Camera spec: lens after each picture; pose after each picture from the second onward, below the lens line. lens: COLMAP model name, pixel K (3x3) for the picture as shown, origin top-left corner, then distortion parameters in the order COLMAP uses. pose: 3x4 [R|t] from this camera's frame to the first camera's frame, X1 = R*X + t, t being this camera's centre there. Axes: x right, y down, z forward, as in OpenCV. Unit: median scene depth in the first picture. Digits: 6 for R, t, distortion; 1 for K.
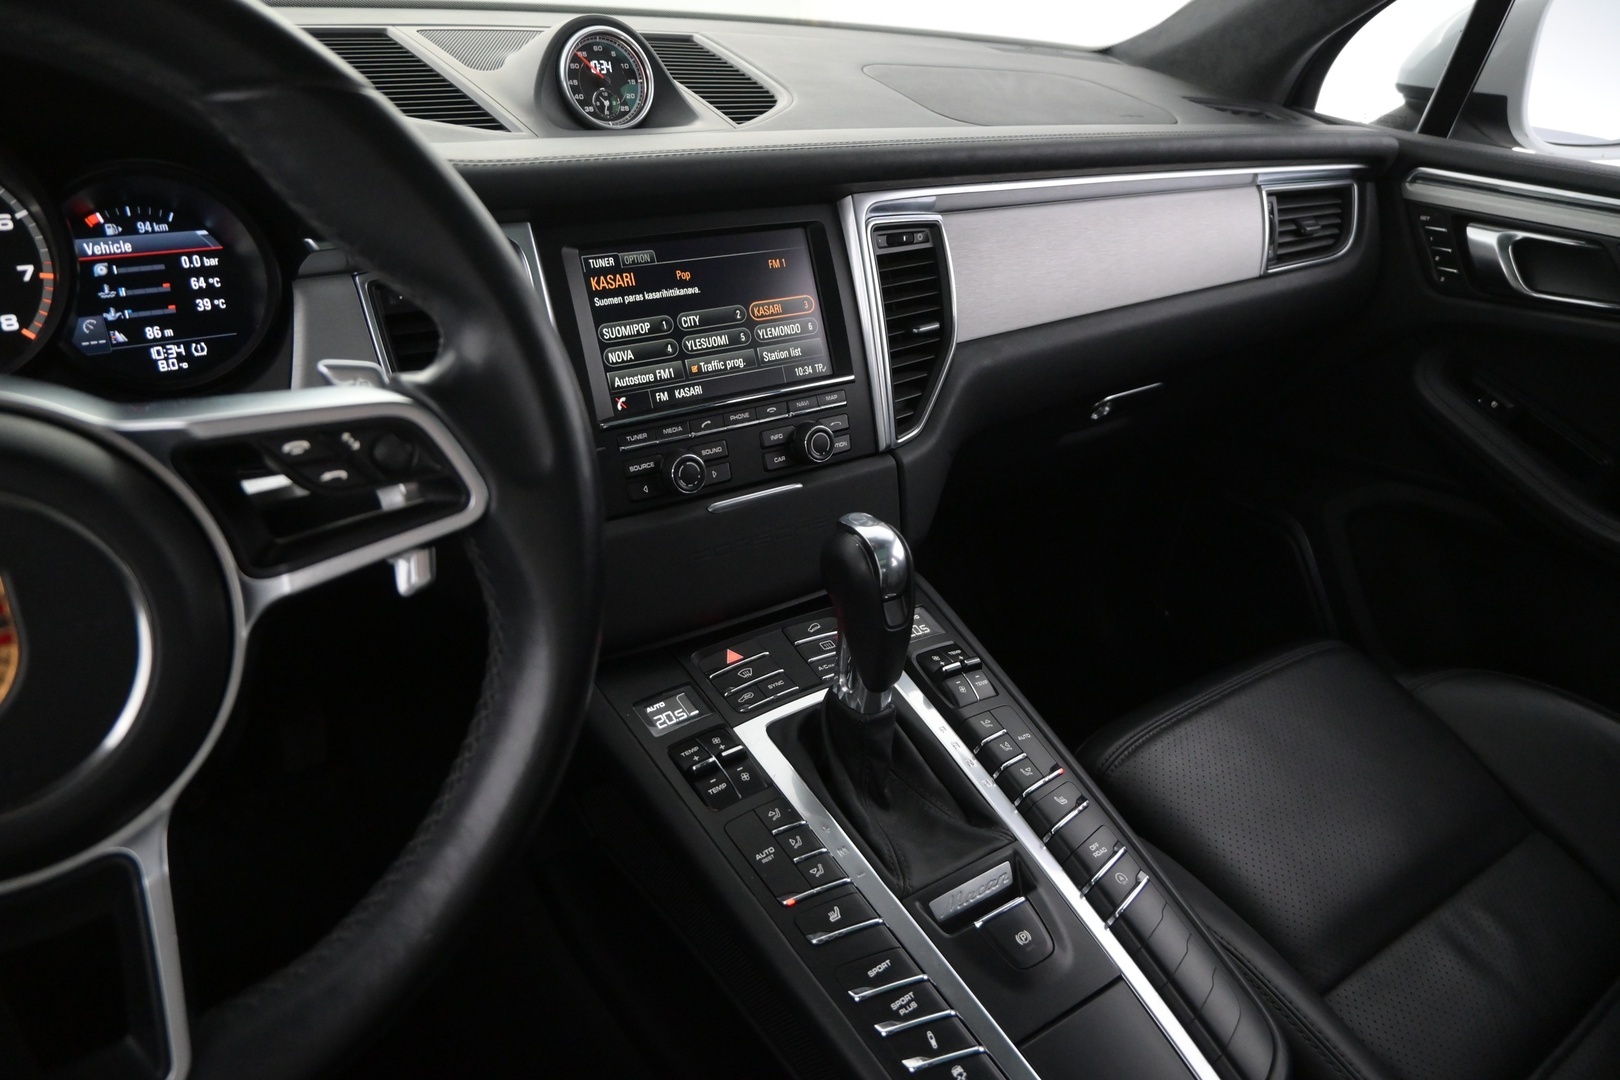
lens RADIAL K [[1104.7, 0, 810.0], [0, 1104.7, 540.0], [0, 0, 1]] dist [-0.003517, 0.011119]
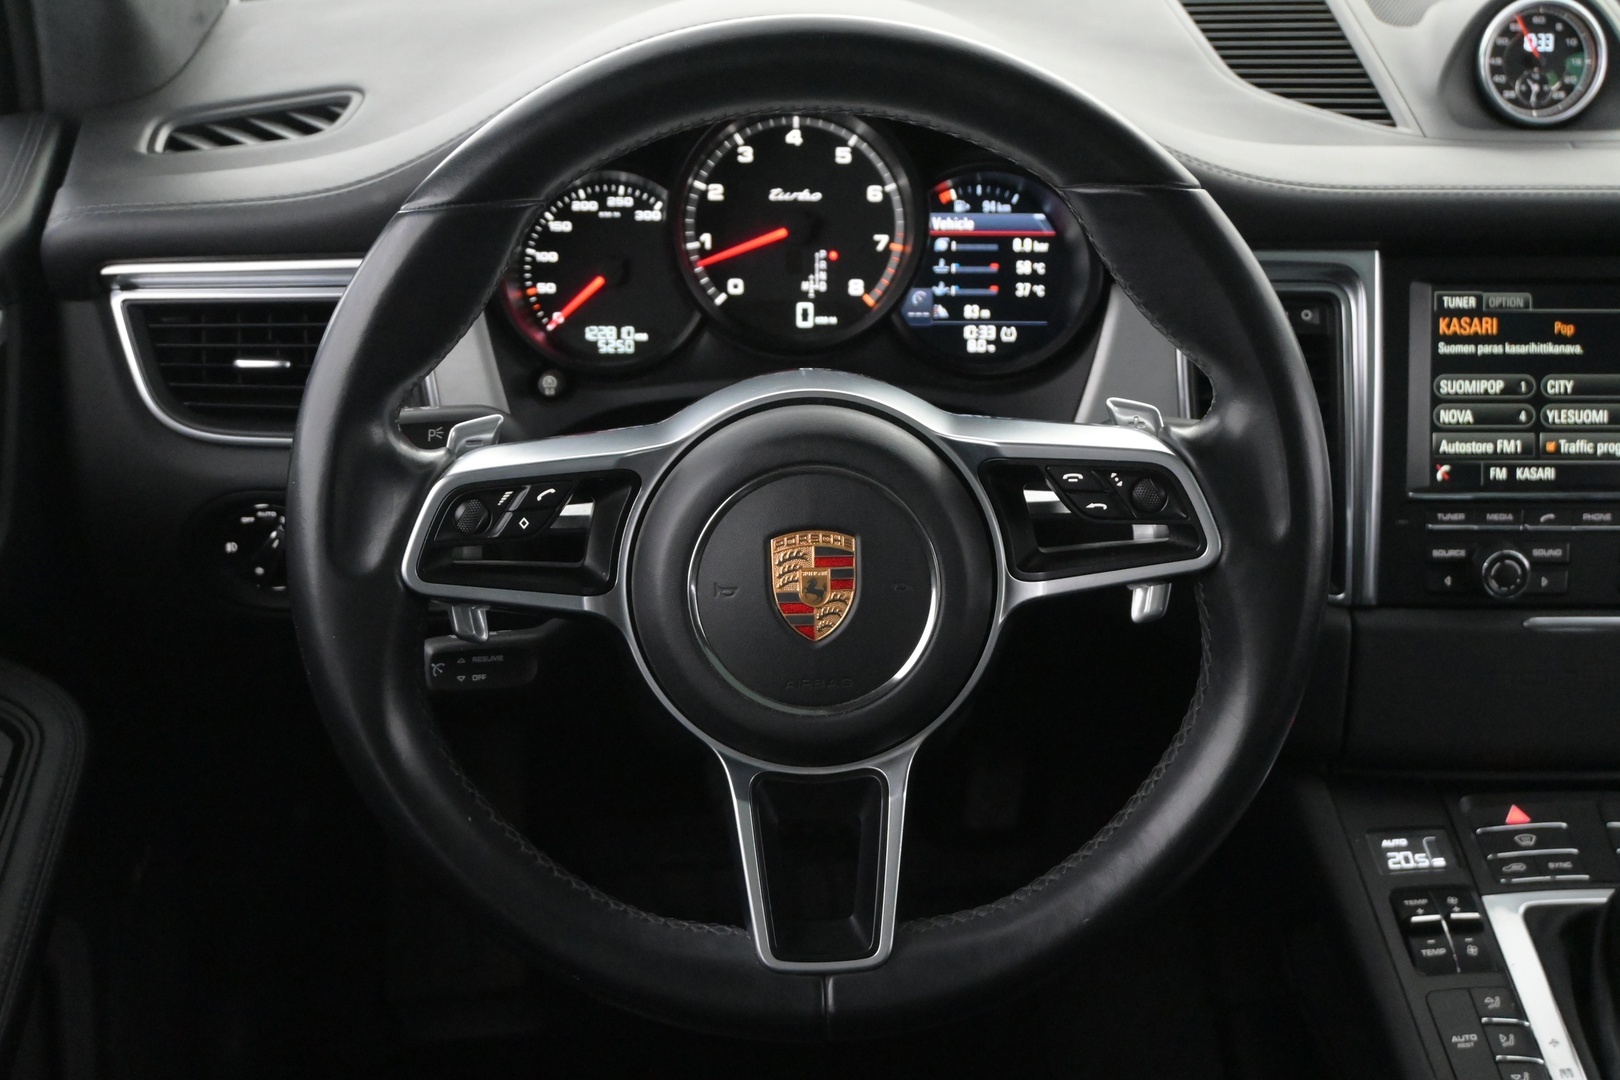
lens RADIAL K [[2130.6, 0, 810.0], [0, 2130.6, 540.0], [0, 0, 1]] dist [-0.002012, 0.013393]
pose [[0.830352, 0.212803, -0.515006, 0.267928], [-0.231861, 0.972347, 0.027945, -0.010414], [0.506711, 0.096206, 0.856731, -0.596176]]
